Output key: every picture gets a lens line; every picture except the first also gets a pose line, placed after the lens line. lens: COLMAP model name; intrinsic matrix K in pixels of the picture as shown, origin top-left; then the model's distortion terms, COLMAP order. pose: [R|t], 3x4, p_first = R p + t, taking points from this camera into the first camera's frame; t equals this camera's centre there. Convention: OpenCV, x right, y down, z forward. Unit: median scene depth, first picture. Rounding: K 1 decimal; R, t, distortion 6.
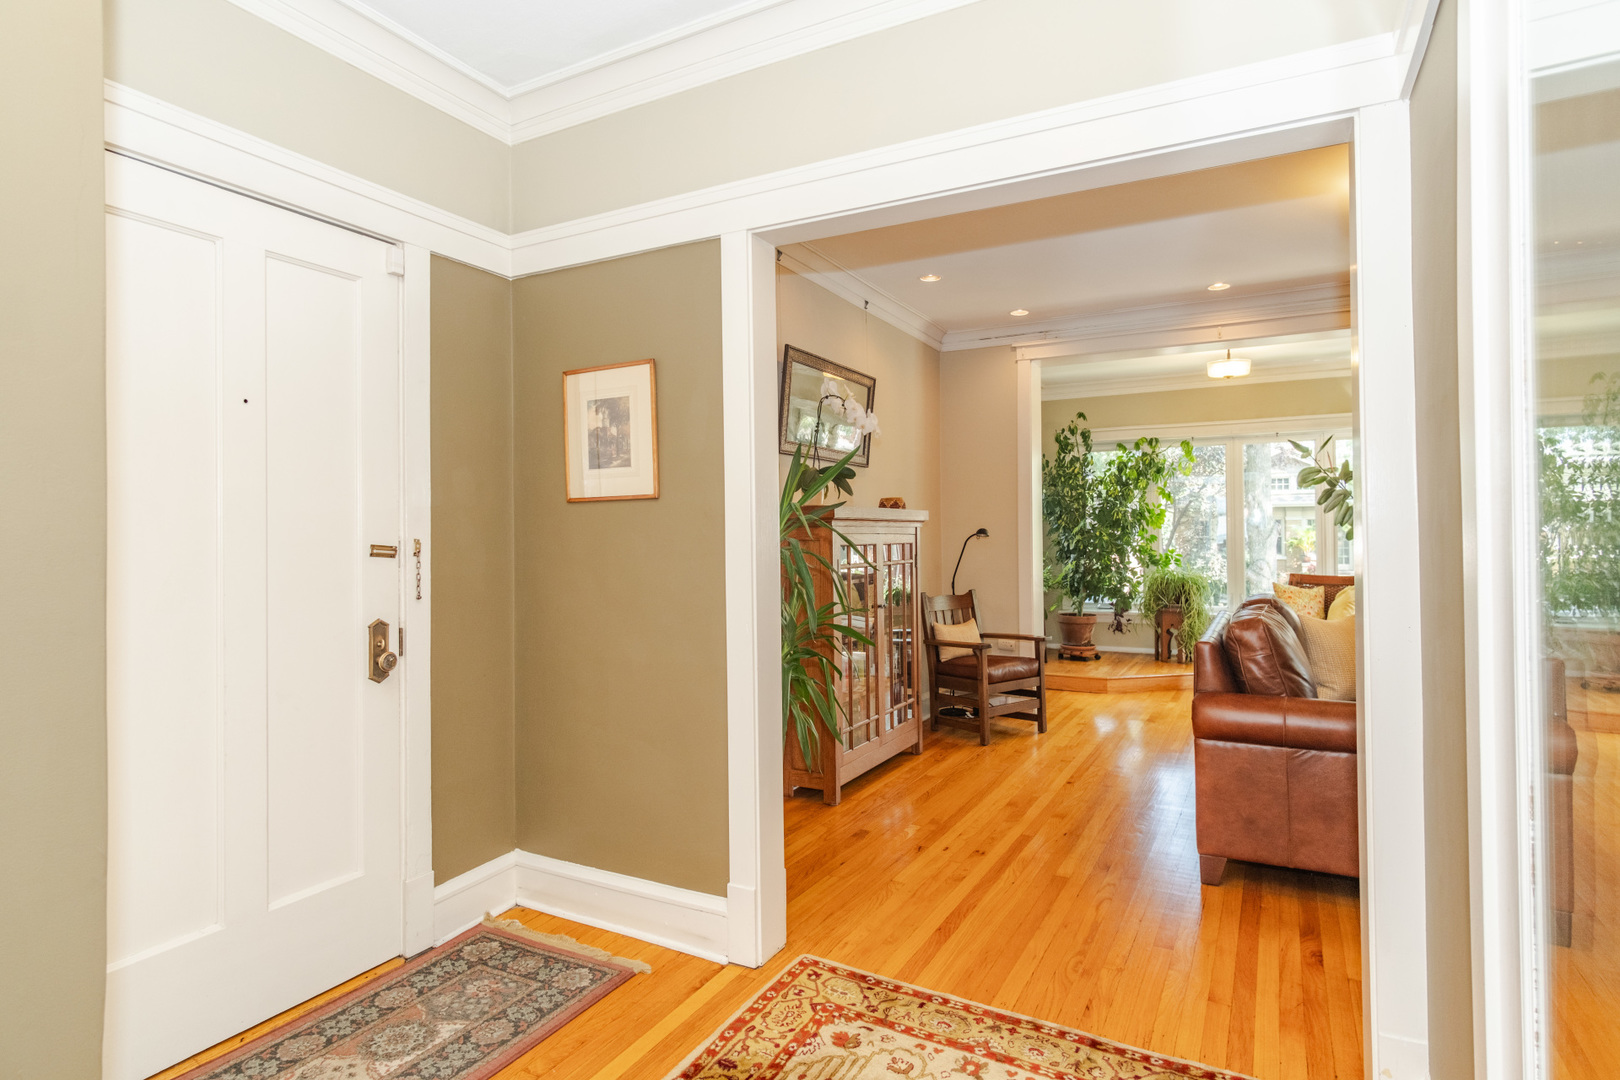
lens RADIAL K [[851.8, 0, 813.1], [0, 851.8, 536.2], [0, 0, 1]] dist [0.002725, 0.002965]
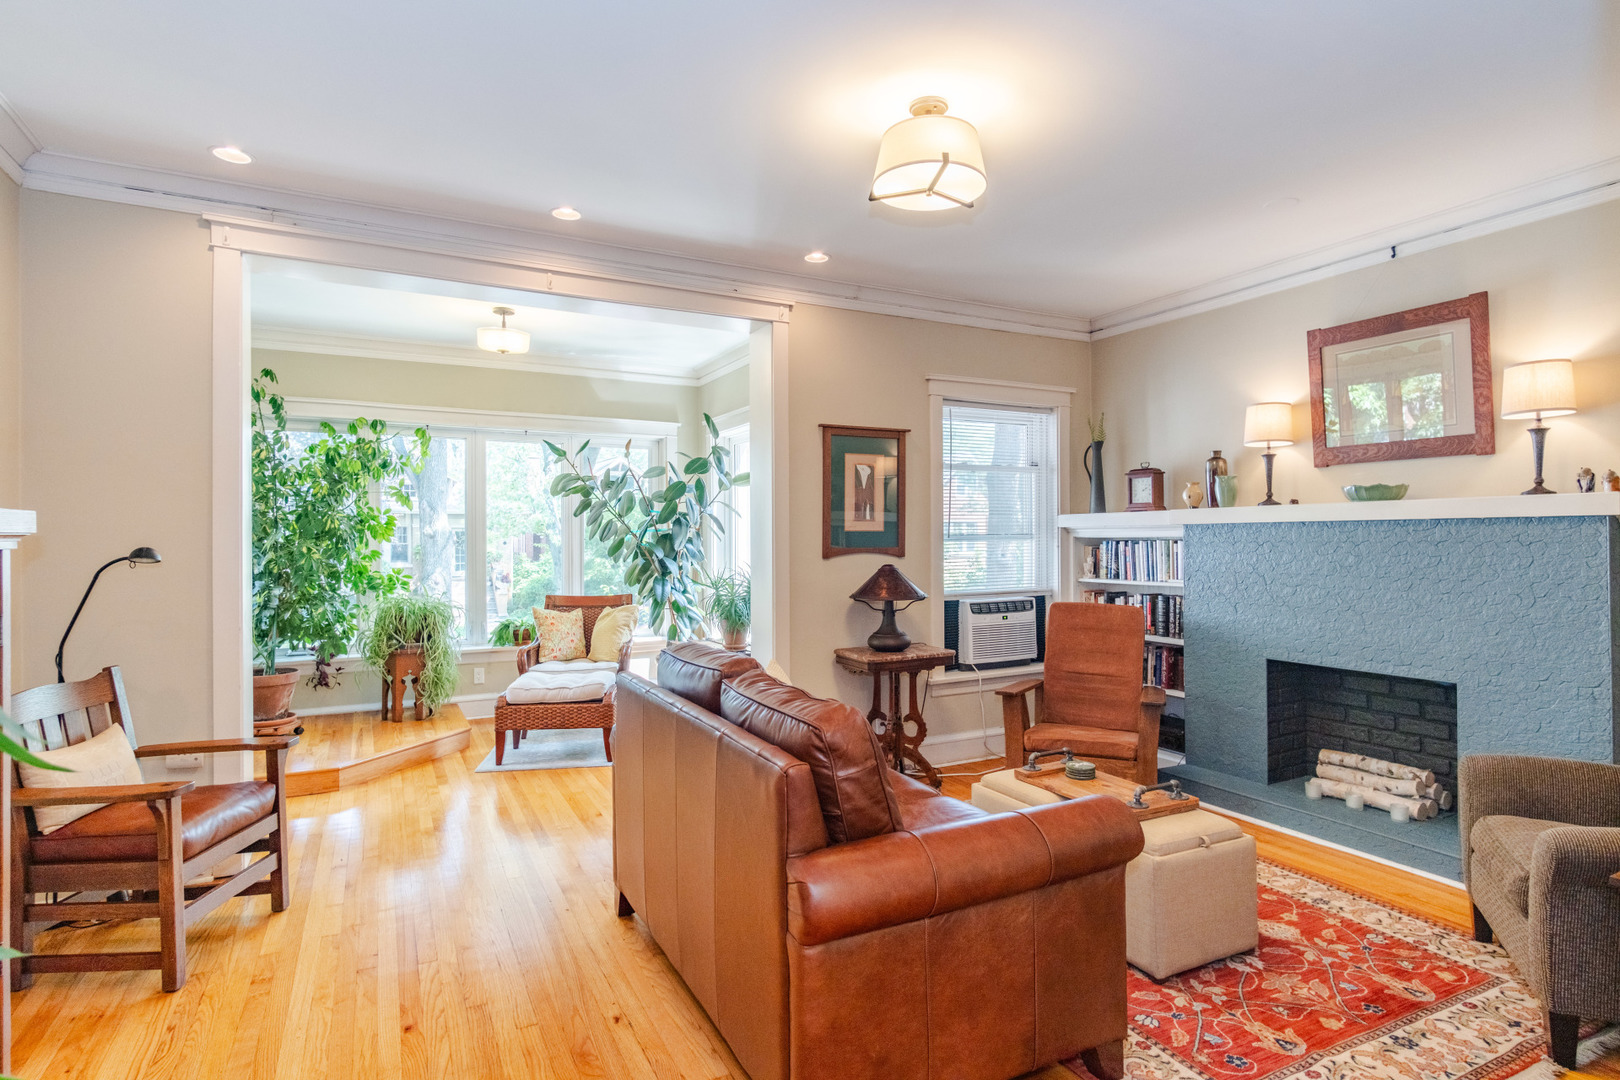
lens RADIAL K [[851.8, 0, 813.1], [0, 851.8, 536.2], [0, 0, 1]] dist [0.002725, 0.002965]
pose [[0.561374, 0.008774, 0.827516, -0.001487], [-0.002886, 0.999958, -0.008645, -0.008771], [-0.827557, 0.002465, 0.561376, 0.271417]]
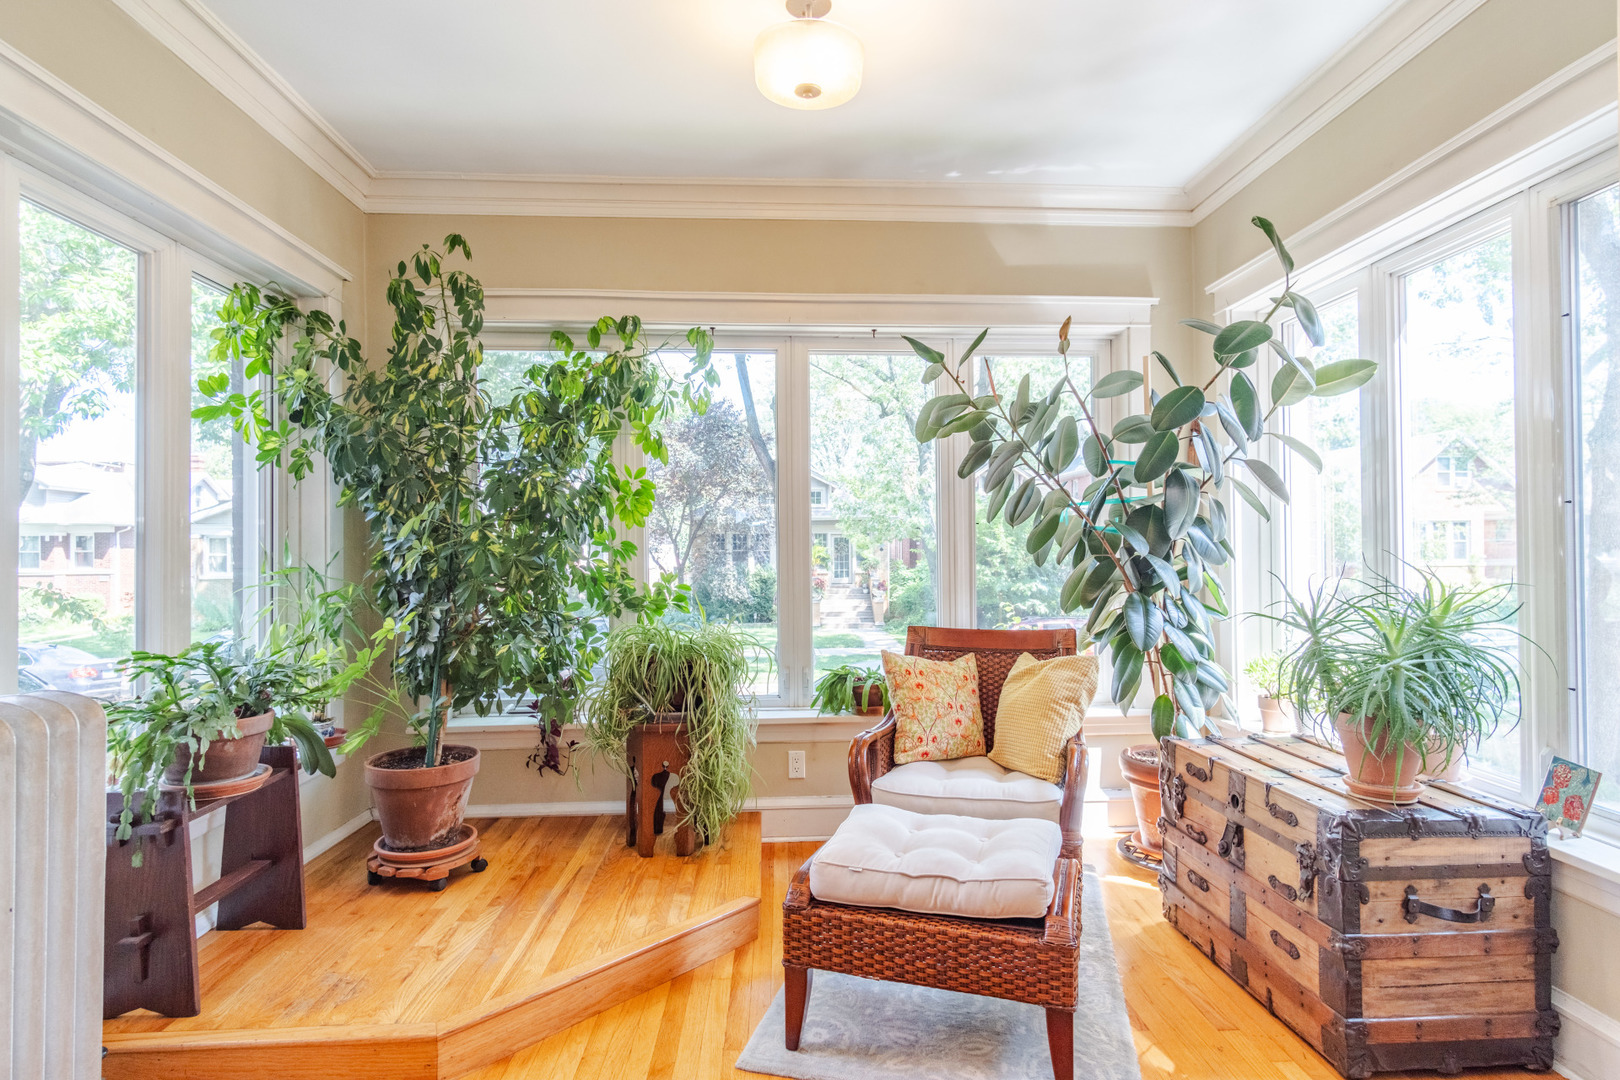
lens RADIAL K [[851.8, 0, 813.1], [0, 851.8, 536.2], [0, 0, 1]] dist [0.002725, 0.002965]
pose [[0.857045, 0.009692, 0.515150, 0.259895], [-0.000850, 0.999848, -0.017397, 0.003065], [-0.515240, 0.014472, 0.856924, 0.587756]]
